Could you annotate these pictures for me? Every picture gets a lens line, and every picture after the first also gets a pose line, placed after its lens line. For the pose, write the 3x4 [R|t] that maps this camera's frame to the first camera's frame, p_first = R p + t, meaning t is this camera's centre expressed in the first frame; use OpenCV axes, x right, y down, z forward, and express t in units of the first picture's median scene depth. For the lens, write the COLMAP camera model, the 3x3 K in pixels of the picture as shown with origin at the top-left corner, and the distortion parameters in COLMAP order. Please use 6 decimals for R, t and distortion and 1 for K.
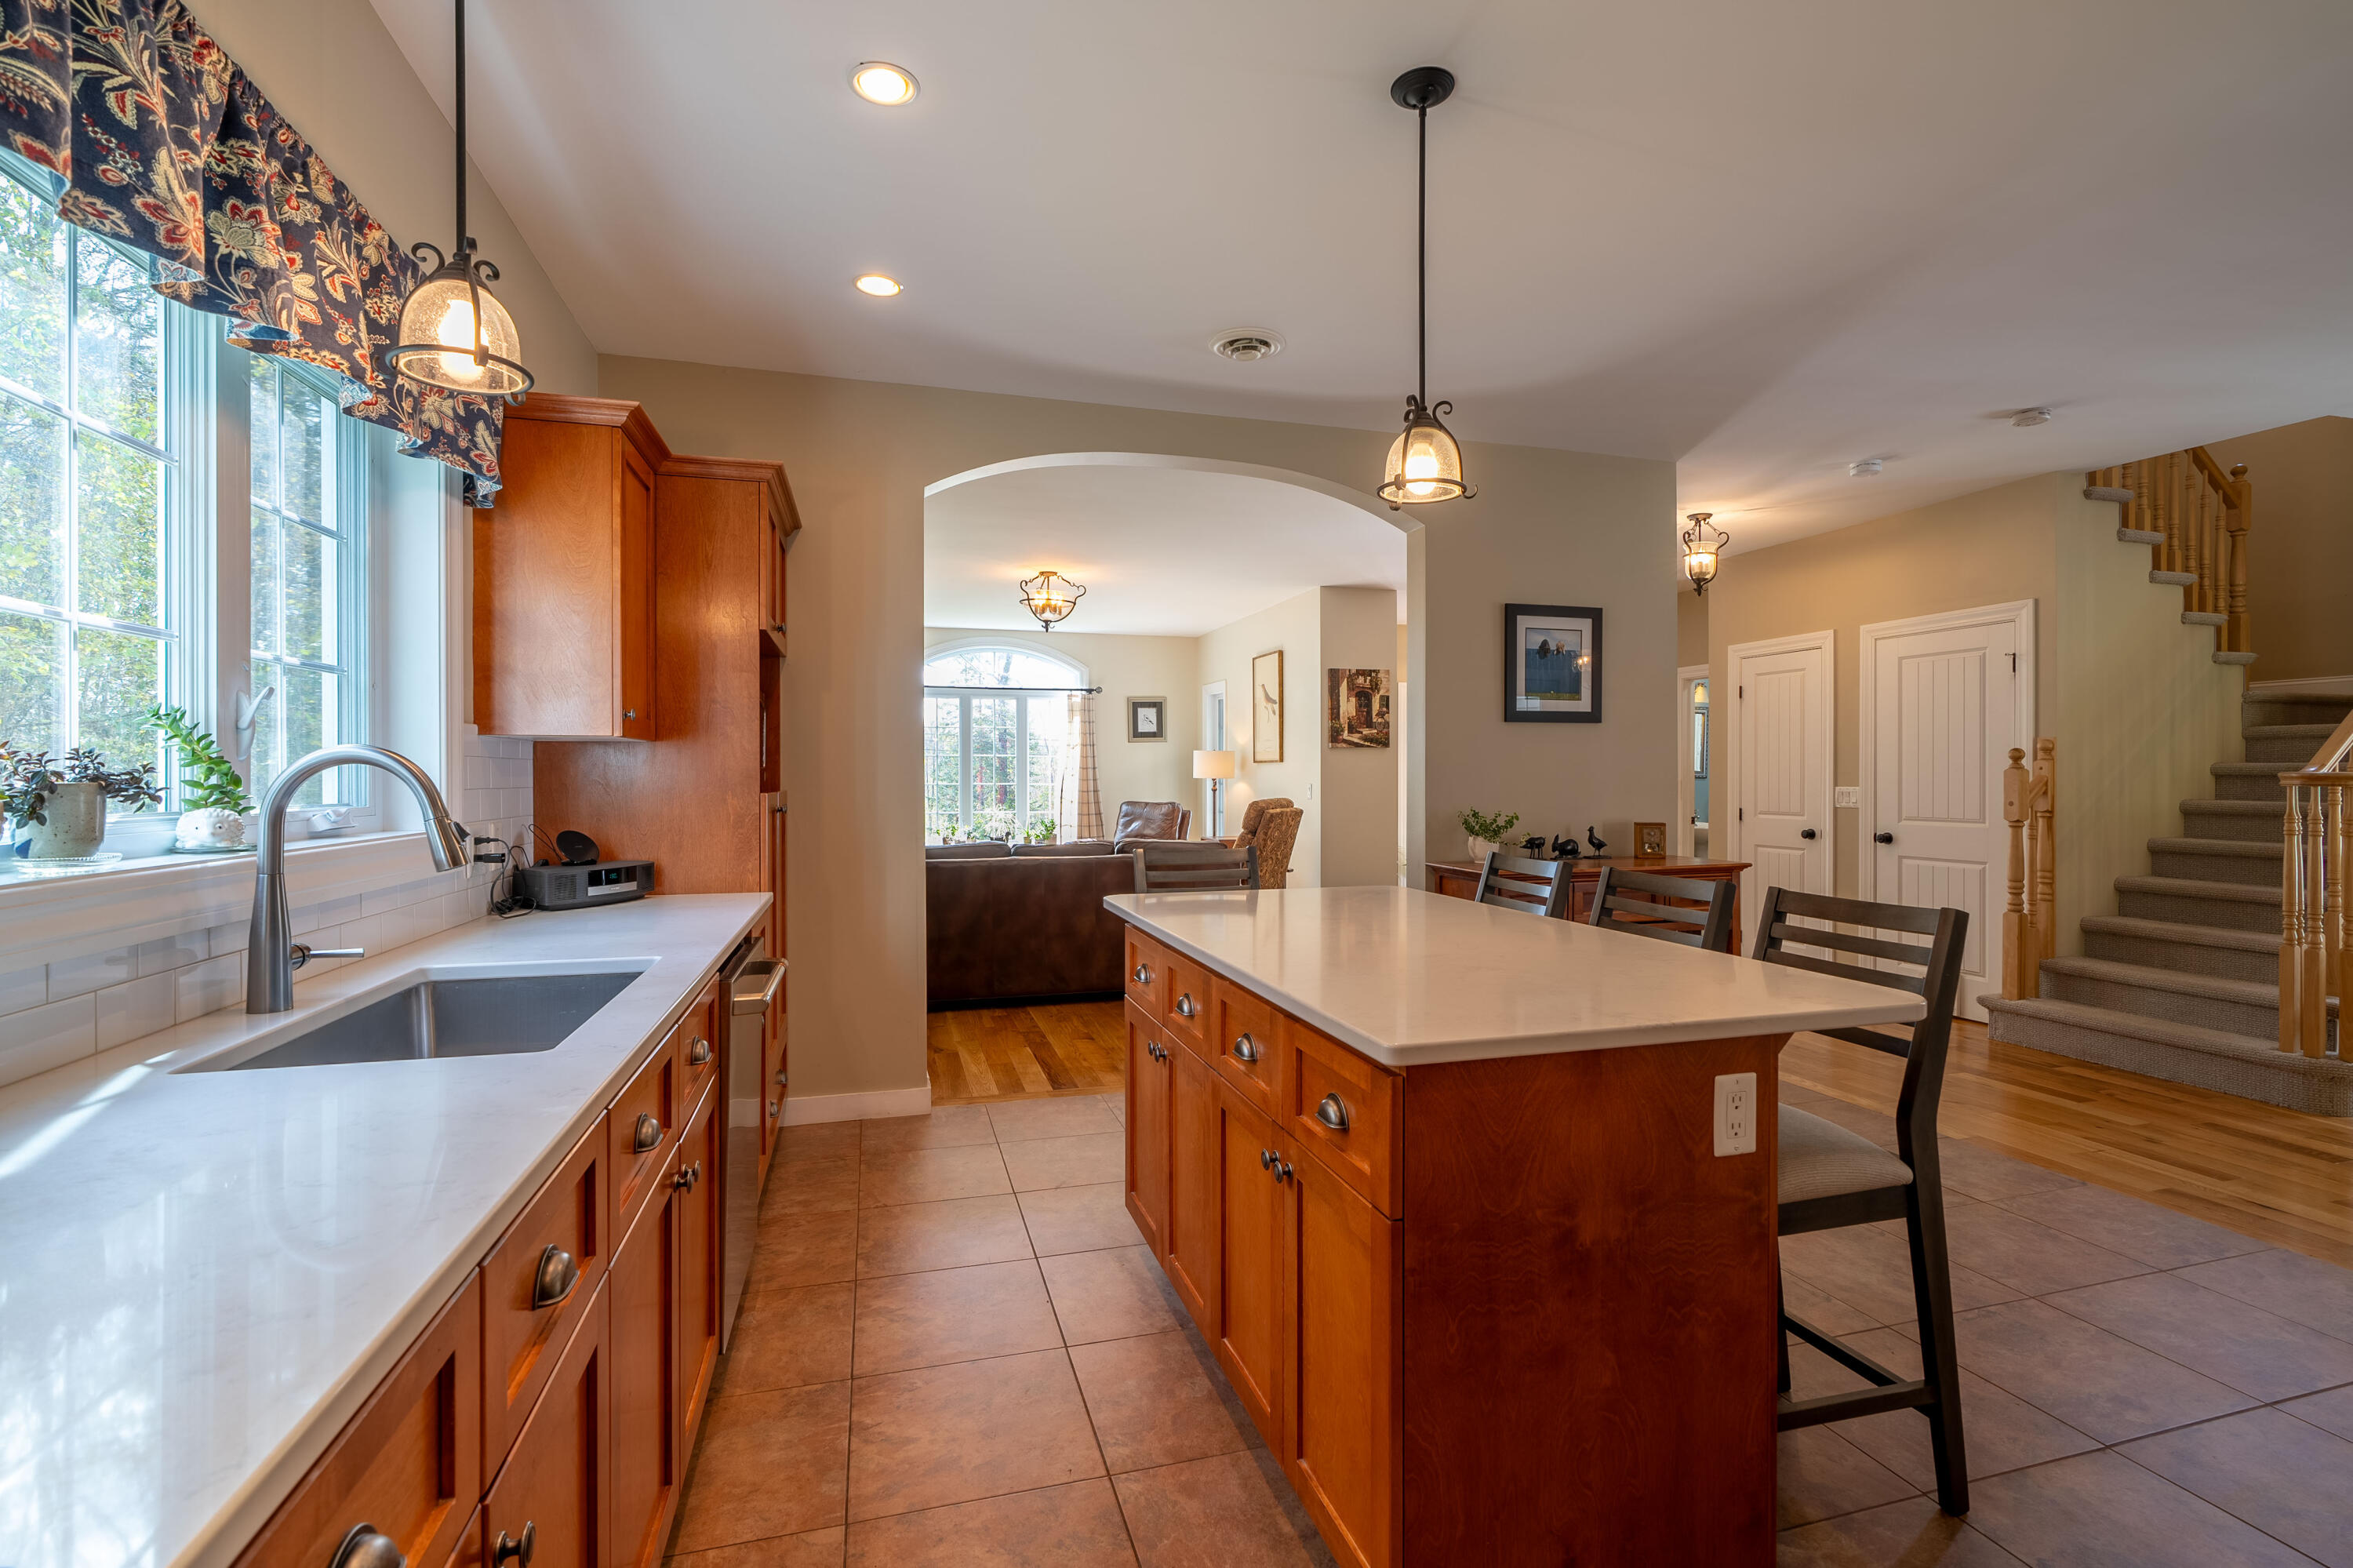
lens RADIAL K [[1070.6, 0, 1180.6], [0, 1070.6, 778.9], [0, 0, 1]] dist [-0.000261, -0.000157]
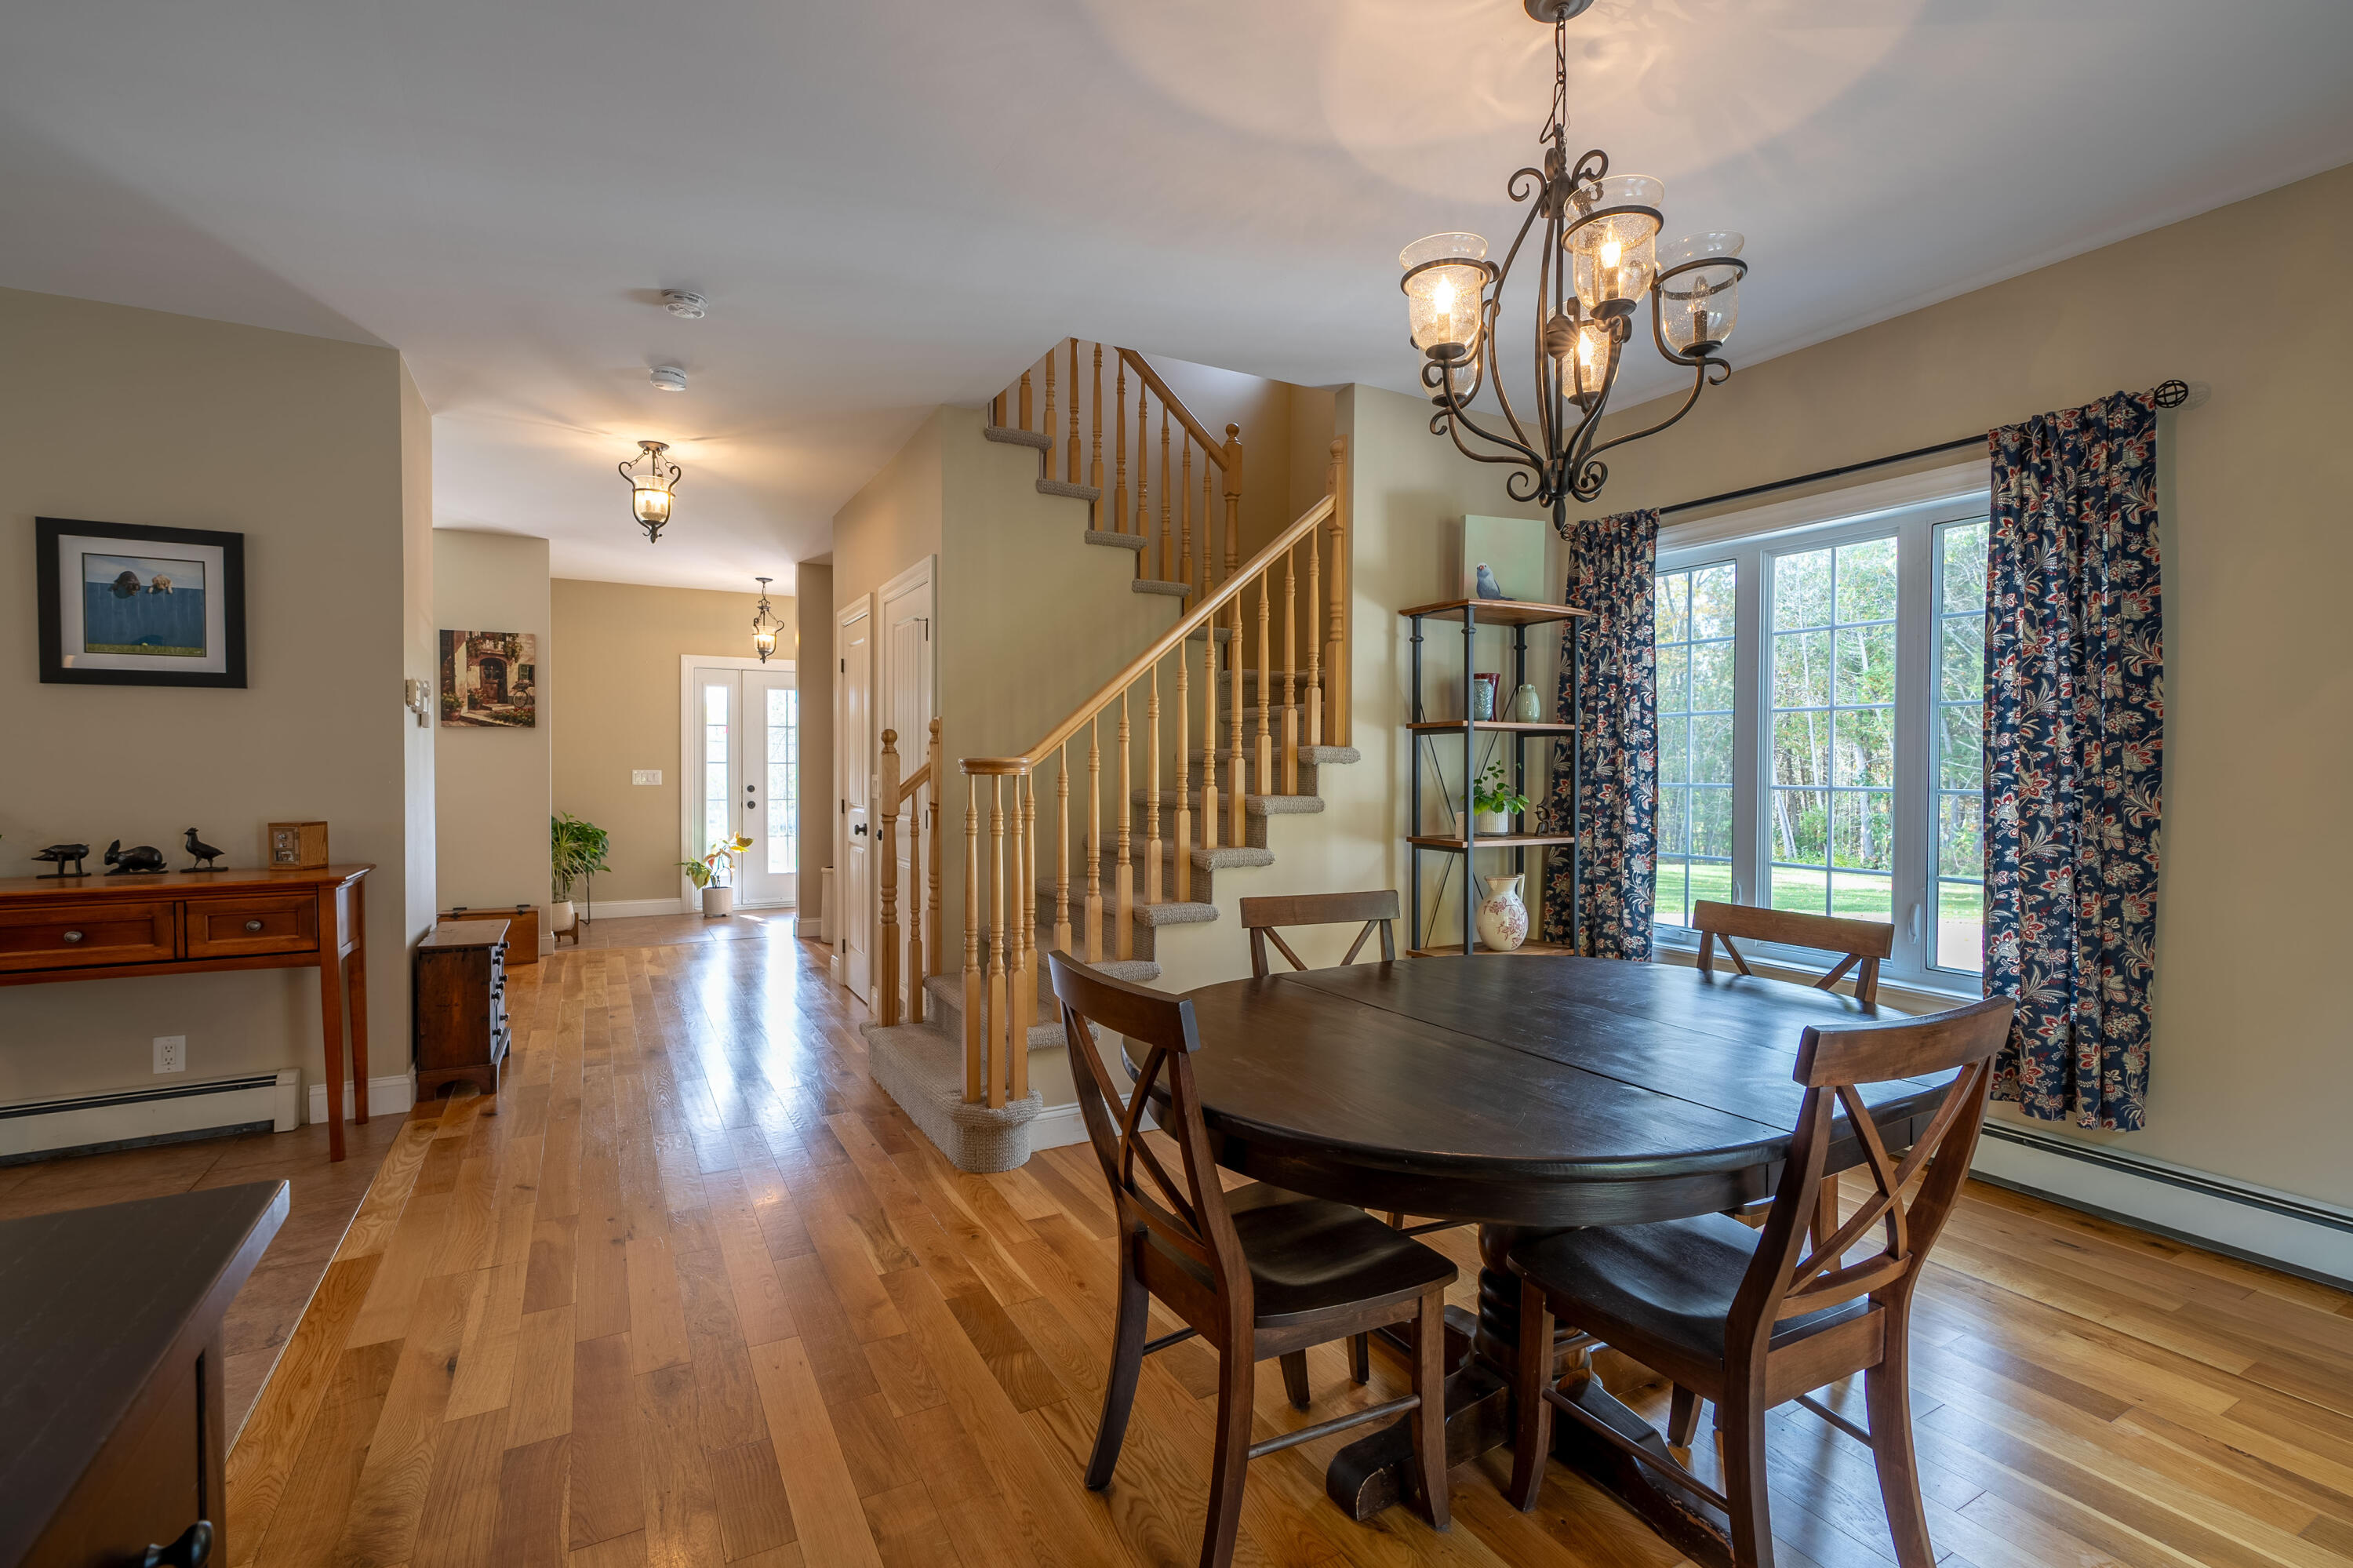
lens RADIAL K [[1070.6, 0, 1175.5], [0, 1070.6, 767.5], [0, 0, 1]] dist [-0.000261, -0.000157]
pose [[0.976639, 0.001058, 0.214882, 0.868648], [-0.001212, 0.999999, 0.000585, 0.001714], [-0.214882, -0.000832, 0.976640, 0.134345]]
